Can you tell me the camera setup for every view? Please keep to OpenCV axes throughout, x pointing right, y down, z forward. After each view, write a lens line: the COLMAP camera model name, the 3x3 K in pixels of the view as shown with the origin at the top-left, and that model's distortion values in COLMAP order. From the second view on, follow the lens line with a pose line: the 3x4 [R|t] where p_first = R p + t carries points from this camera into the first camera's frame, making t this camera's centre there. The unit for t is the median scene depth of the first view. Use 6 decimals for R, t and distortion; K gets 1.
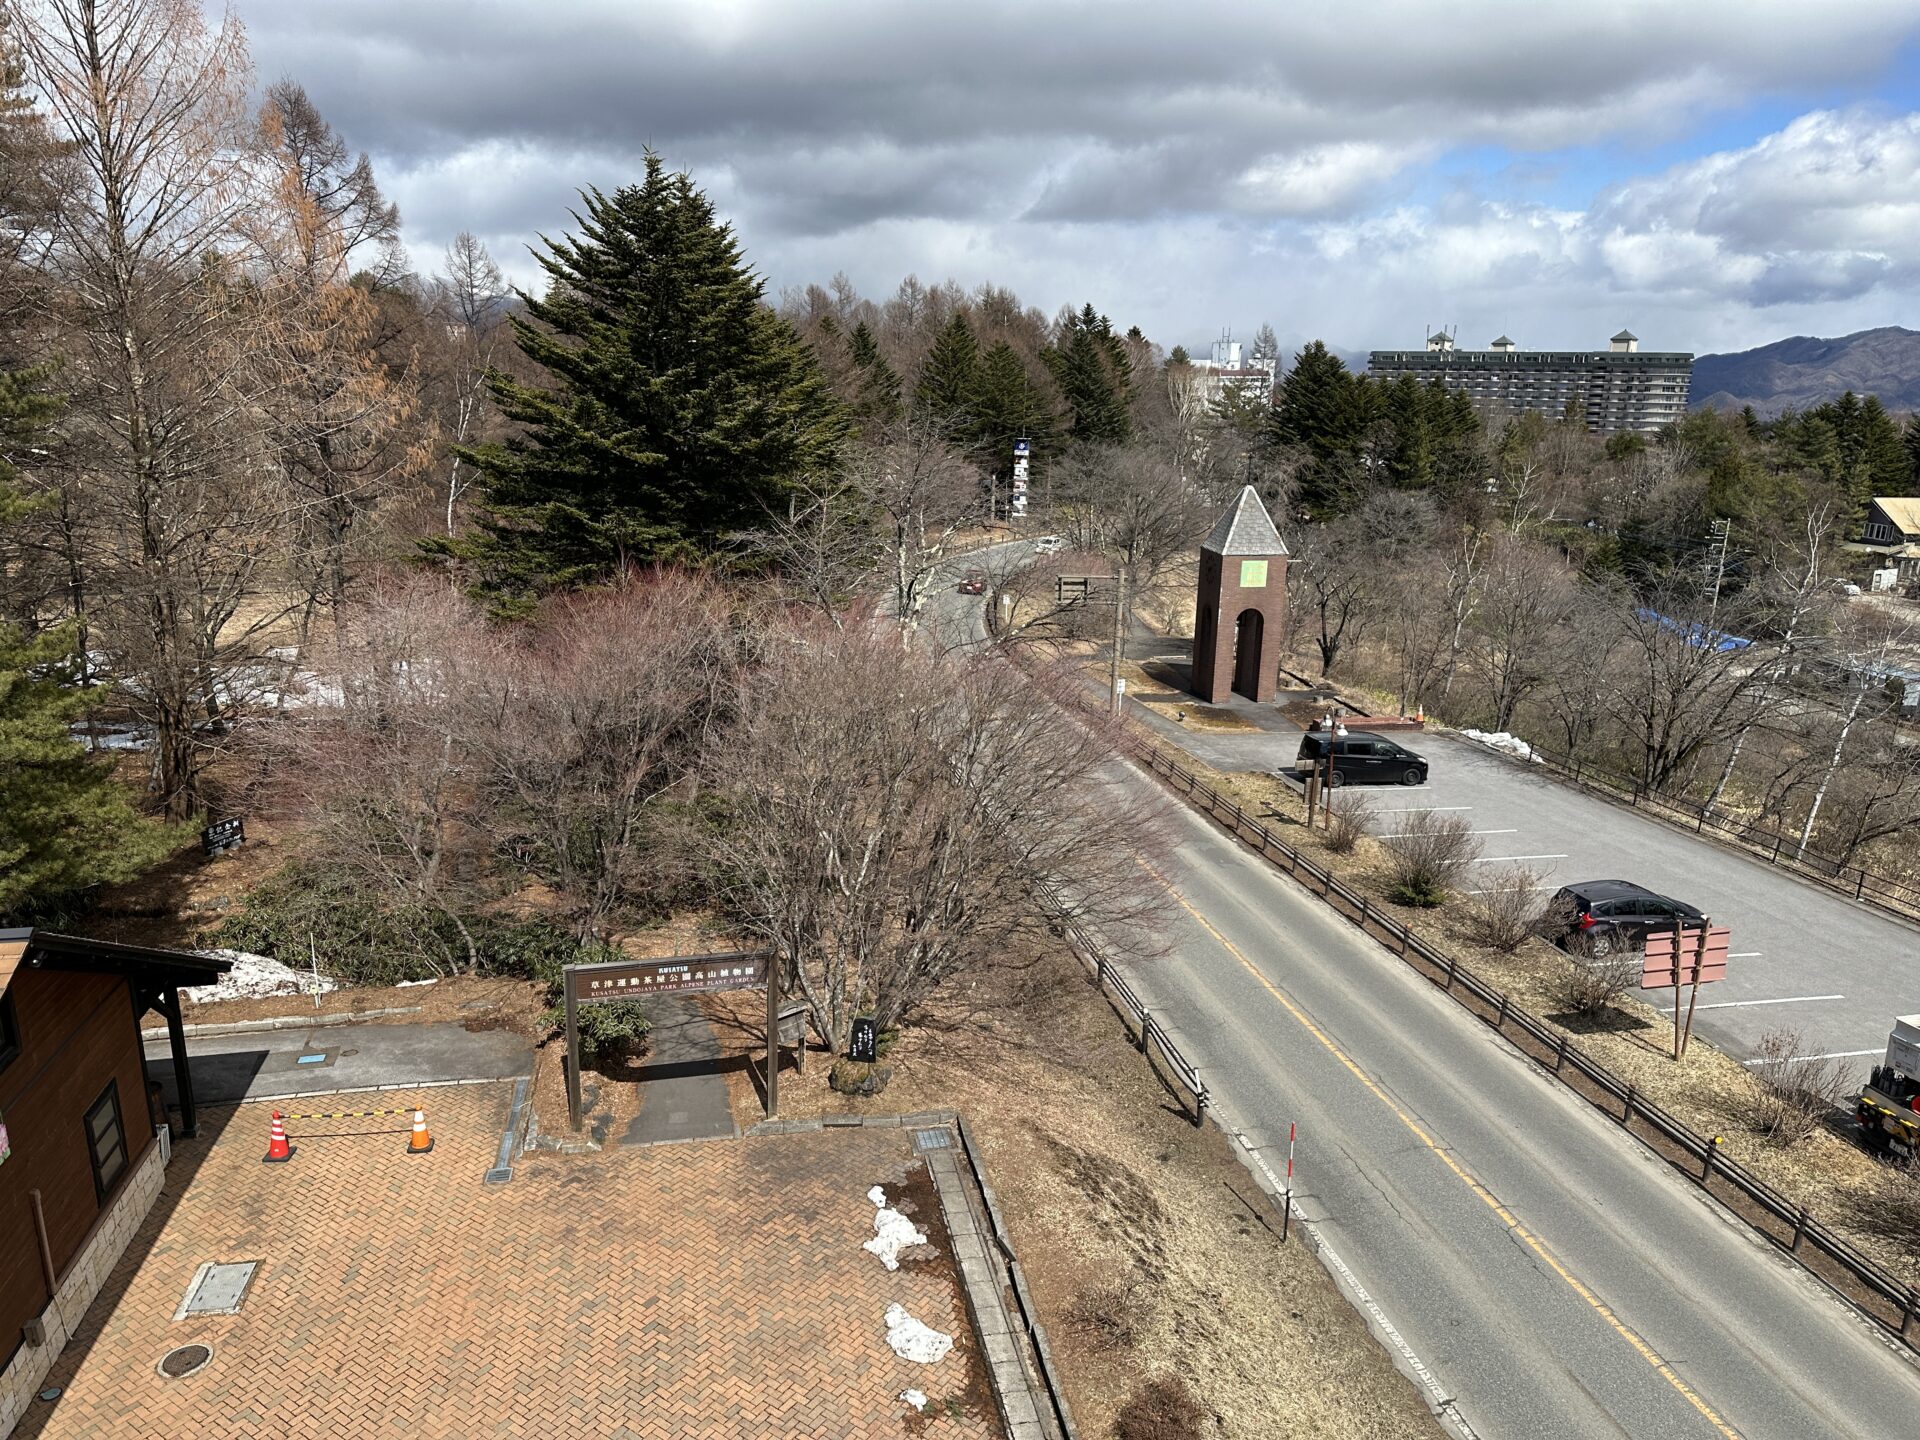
lens RADIAL K [[1331.7, 0, 955.3], [0, 1331.7, 783.4], [0, 0, 1]] dist [0.011116, -0.011476]
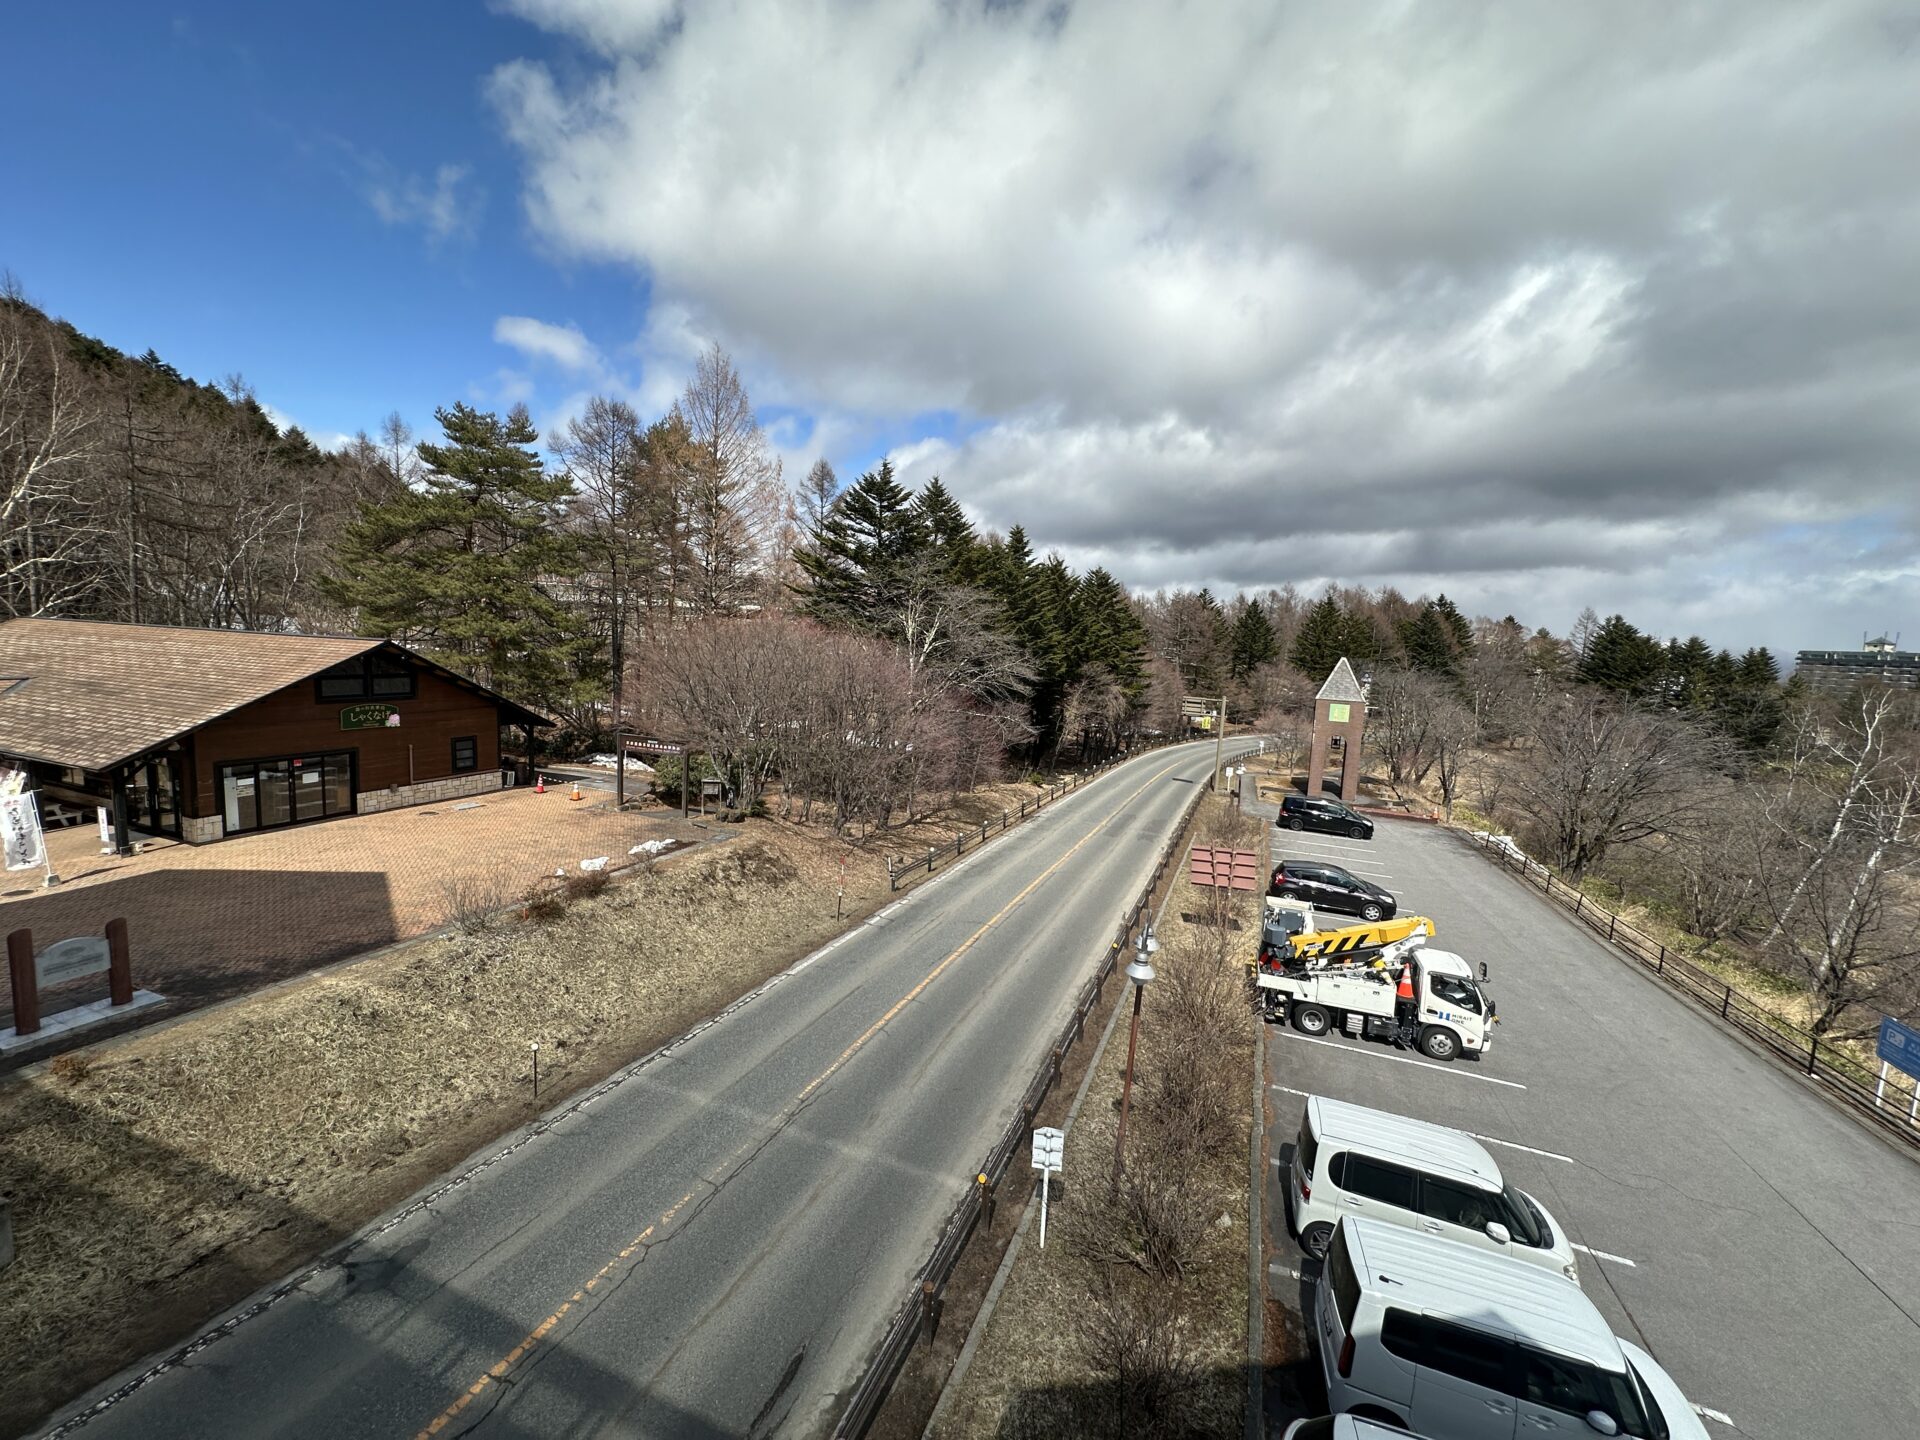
lens RADIAL K [[769.6, 0, 961.4], [0, 769.6, 718.2], [0, 0, 1]] dist [-0.002787, 0.000542]
pose [[0.838263, 0.082522, -0.538986, 0.339288], [-0.196089, 0.967974, -0.156766, 0.073104], [0.508788, 0.237101, 0.827598, 0.048727]]
